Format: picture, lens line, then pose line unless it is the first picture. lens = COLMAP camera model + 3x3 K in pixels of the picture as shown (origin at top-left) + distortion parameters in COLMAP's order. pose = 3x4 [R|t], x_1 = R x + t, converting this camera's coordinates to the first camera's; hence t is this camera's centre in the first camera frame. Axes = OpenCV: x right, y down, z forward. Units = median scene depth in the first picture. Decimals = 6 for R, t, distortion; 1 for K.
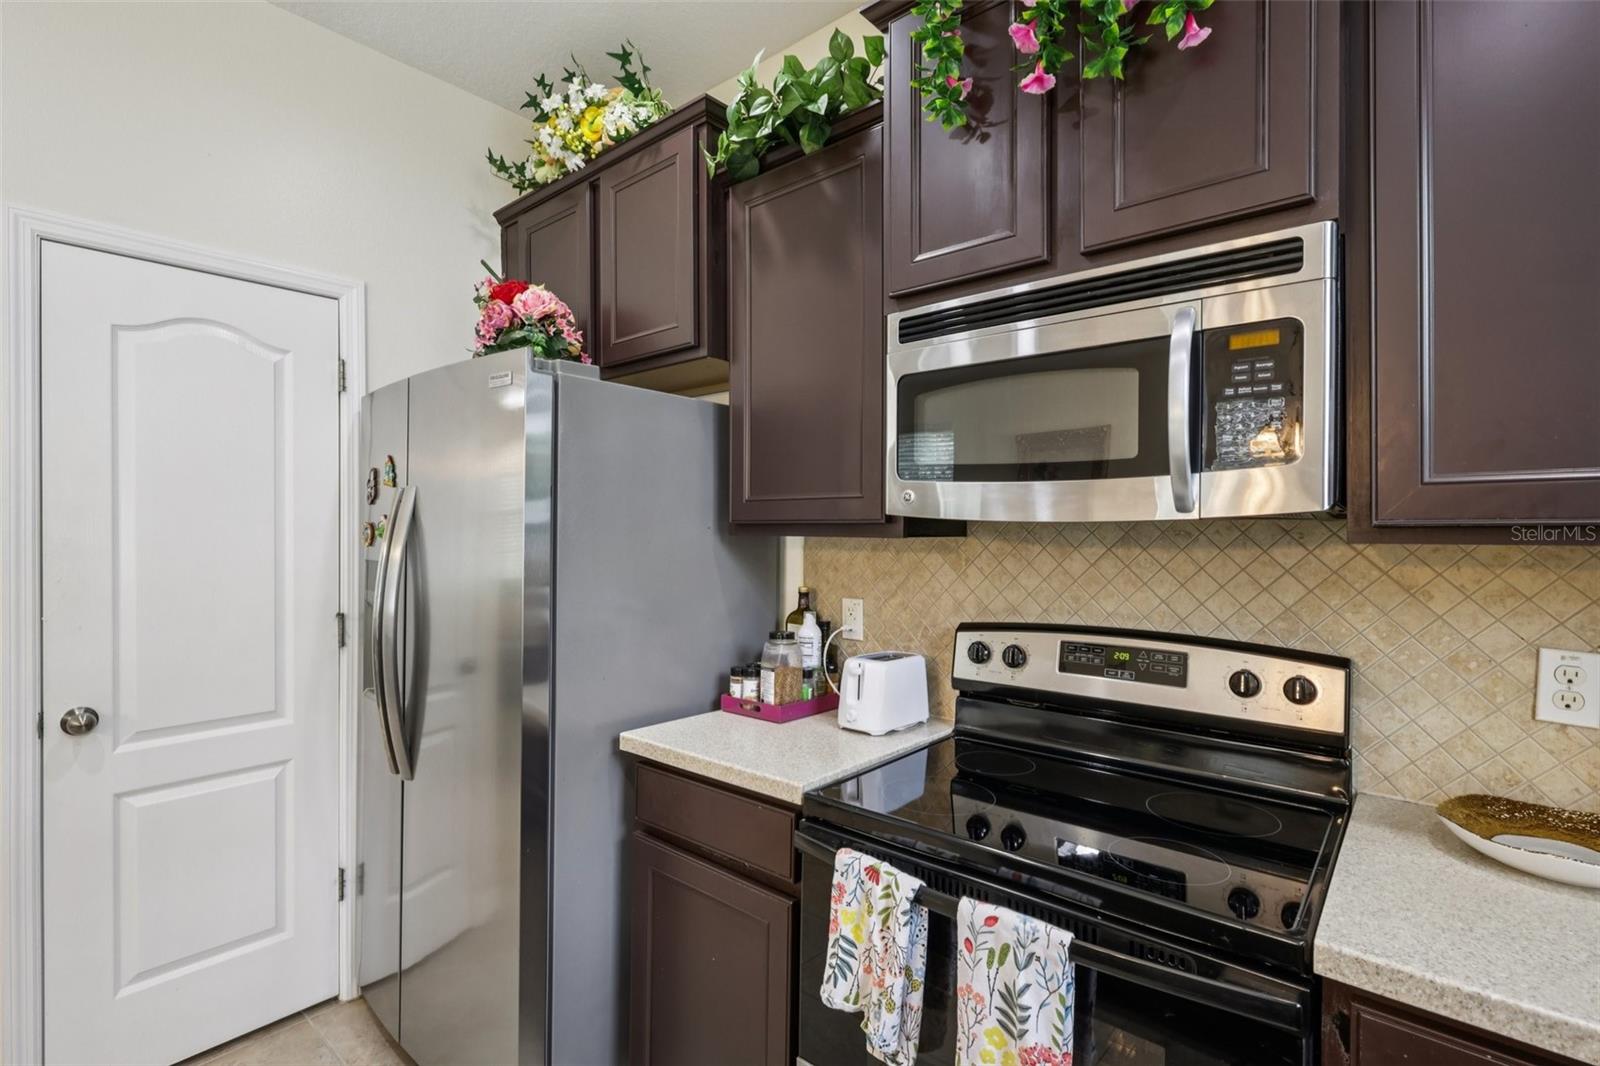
lens RADIAL K [[749.7, 0, 805.9], [0, 749.7, 530.4], [0, 0, 1]] dist [-0.007897, 0.002472]
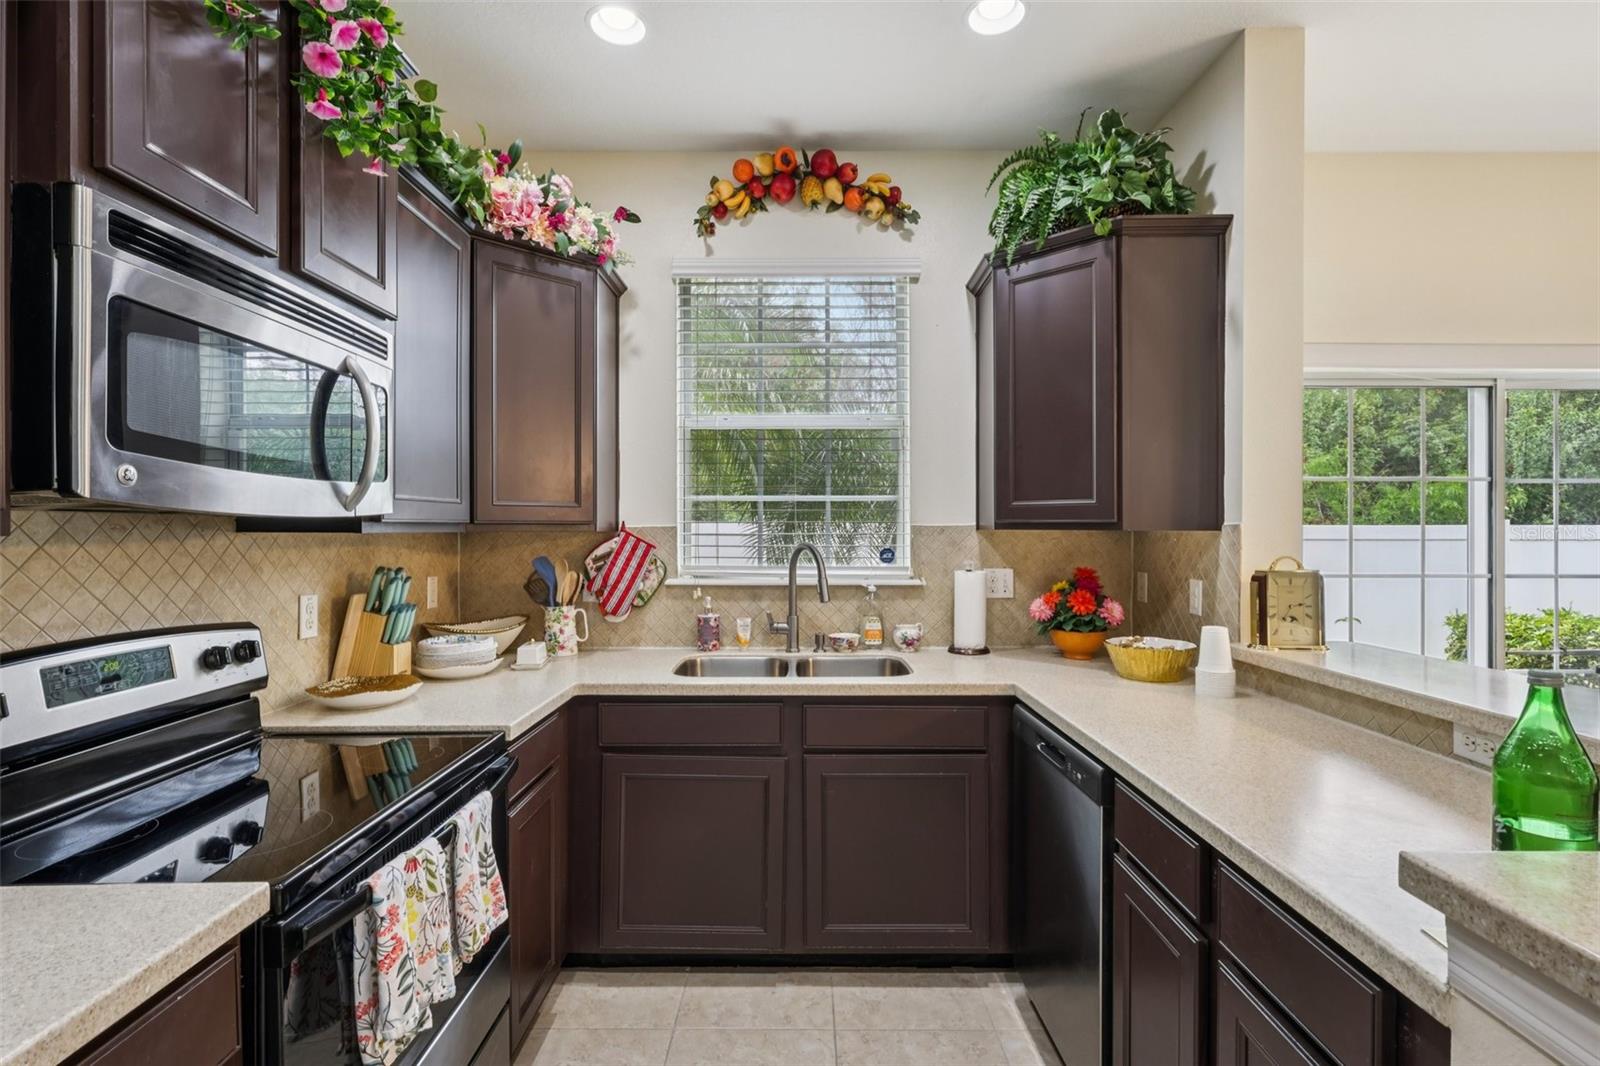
lens RADIAL K [[749.7, 0, 806.0], [0, 749.7, 527.3], [0, 0, 1]] dist [-0.007897, 0.002472]
pose [[-0.655239, -0.001487, 0.755420, -0.797967], [-0.001649, 0.999998, 0.000538, 0.002332], [-0.755420, -0.000893, -0.655241, 0.982393]]
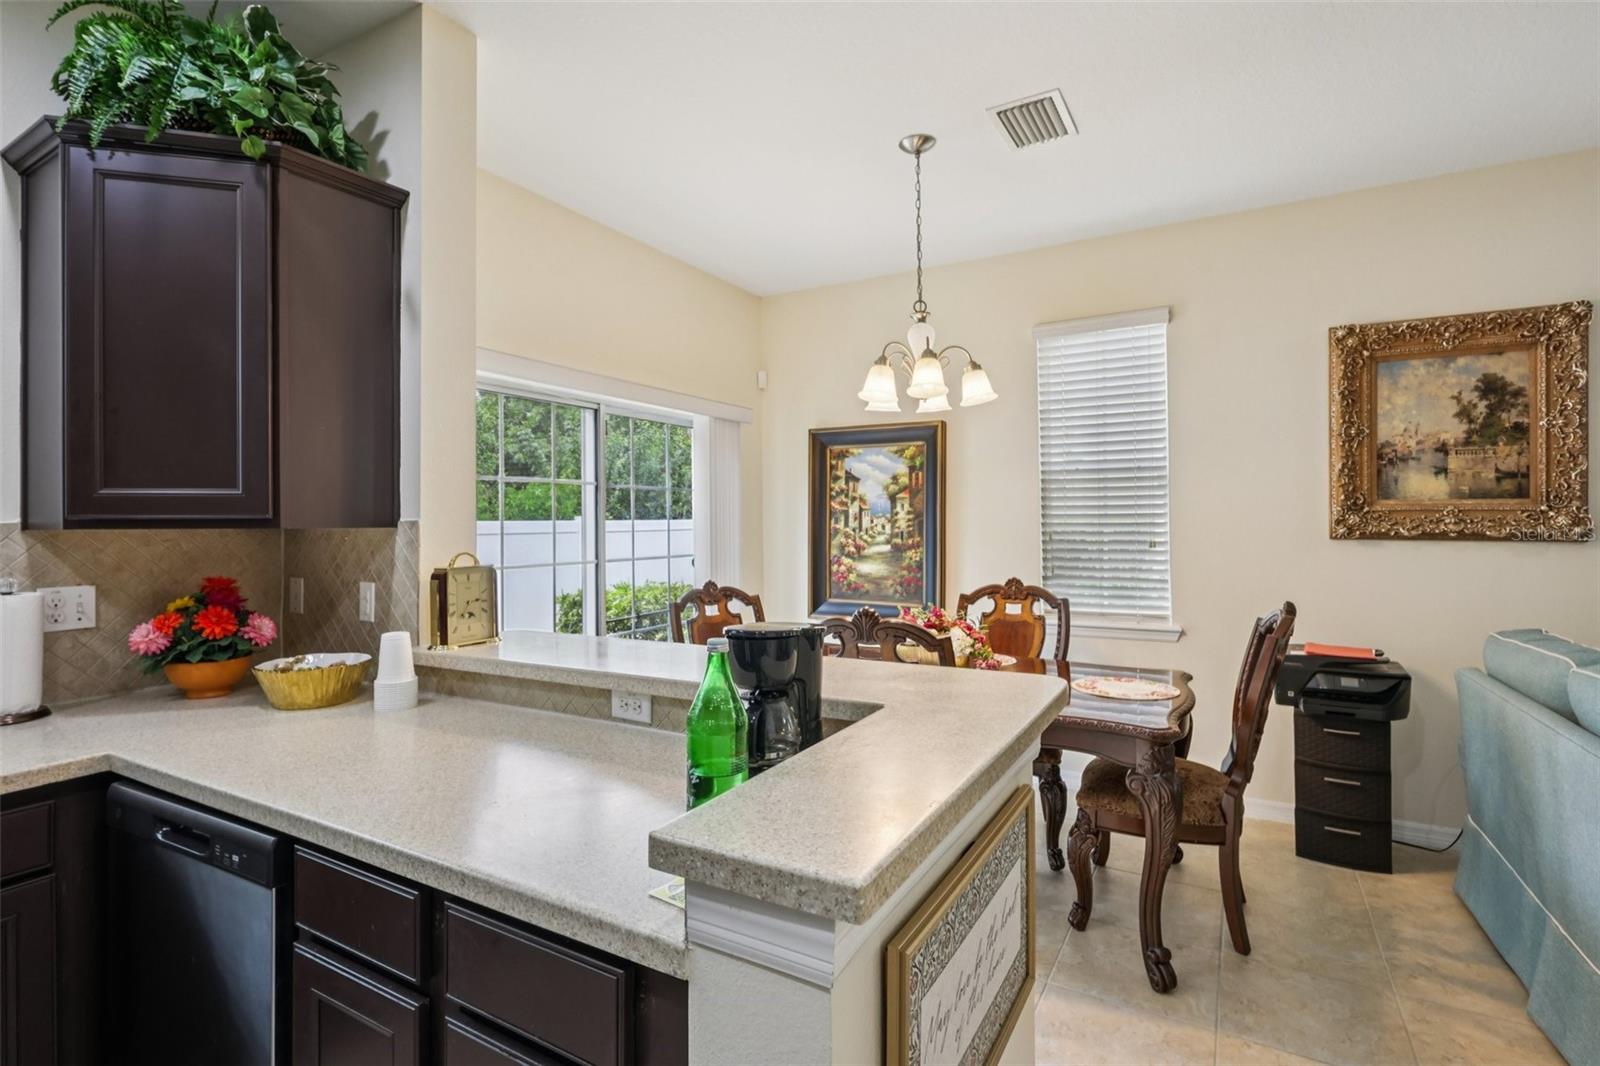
lens RADIAL K [[749.7, 0, 796.3], [0, 749.7, 515.0], [0, 0, 1]] dist [-0.007897, 0.002472]
pose [[-0.980822, 0.004009, -0.194864, -0.666234], [0.005893, 0.999941, -0.009087, 0.002470], [0.194816, -0.010061, -0.980788, 0.876494]]
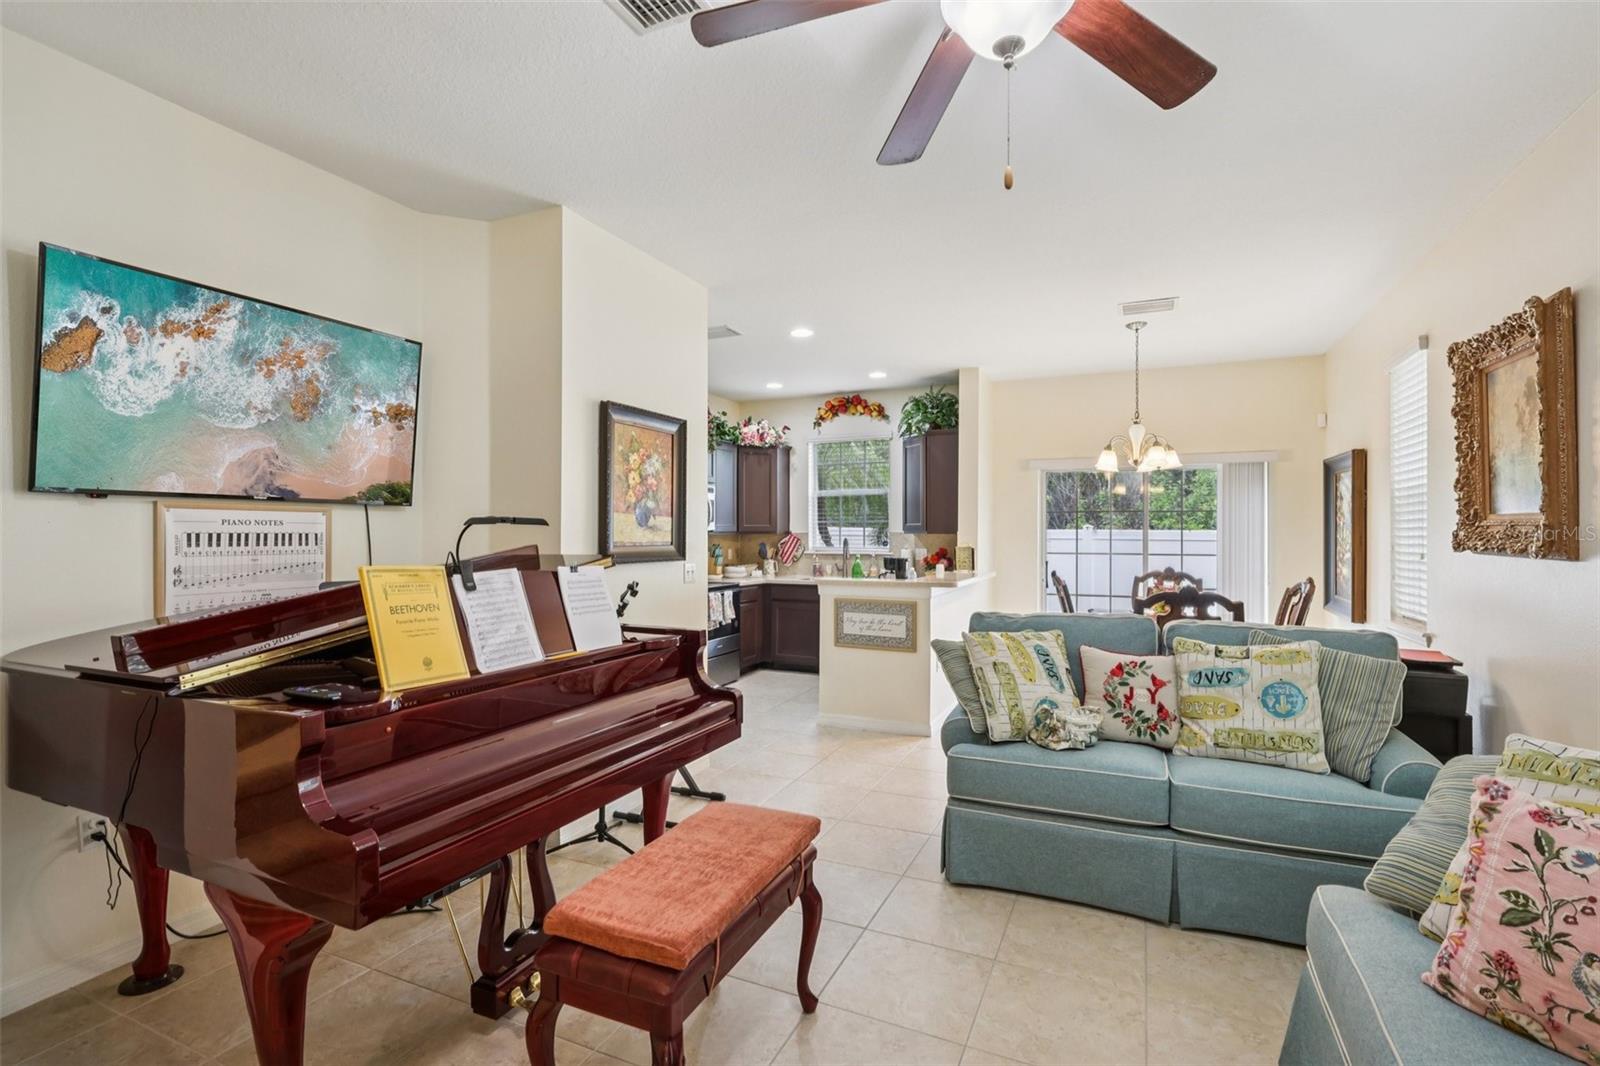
lens RADIAL K [[749.7, 0, 796.0], [0, 749.7, 533.5], [0, 0, 1]] dist [-0.007897, 0.002472]
pose [[-0.284482, -0.001148, 0.958681, -4.246743], [0.000461, 0.999999, 0.001335, 0.001234], [-0.958681, 0.000822, -0.284481, 1.580459]]
